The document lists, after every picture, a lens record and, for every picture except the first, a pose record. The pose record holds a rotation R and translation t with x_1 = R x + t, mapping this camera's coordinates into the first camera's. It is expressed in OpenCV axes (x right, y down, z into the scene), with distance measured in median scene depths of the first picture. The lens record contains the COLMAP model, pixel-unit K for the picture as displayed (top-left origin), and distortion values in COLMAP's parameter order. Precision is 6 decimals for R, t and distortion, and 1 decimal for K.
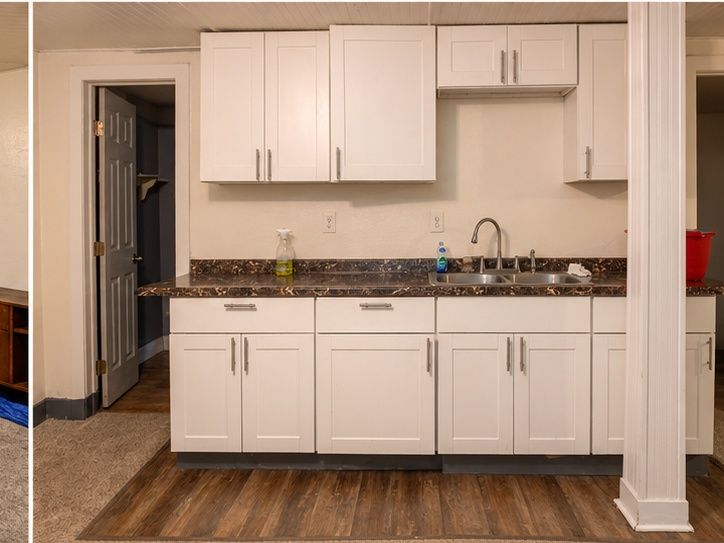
lens RADIAL K [[632.7, 0, 362.0], [0, 632.7, 271.5], [0, 0, 1]] dist [0.048275, -0.008580]
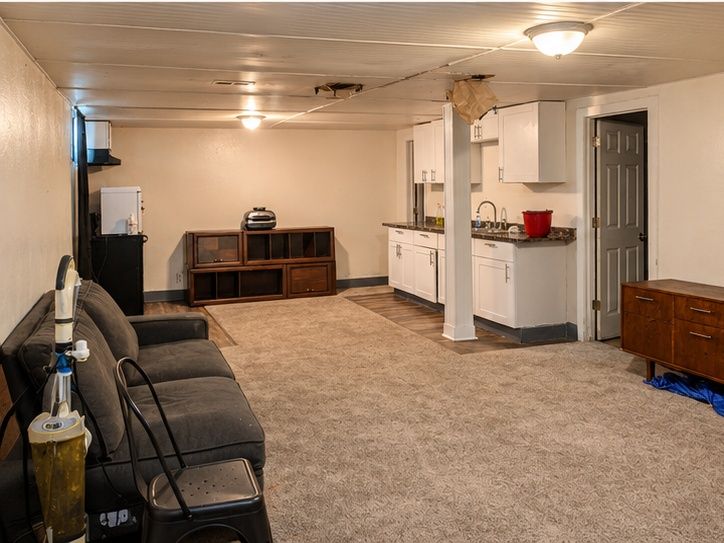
lens RADIAL K [[632.7, 0, 362.0], [0, 632.7, 271.5], [0, 0, 1]] dist [0.048275, -0.008580]
pose [[0.413284, 0.126921, -0.901713, 0.721304], [-0.113968, 0.989662, 0.087065, 0.002462], [0.903442, 0.066784, 0.423477, -0.081175]]
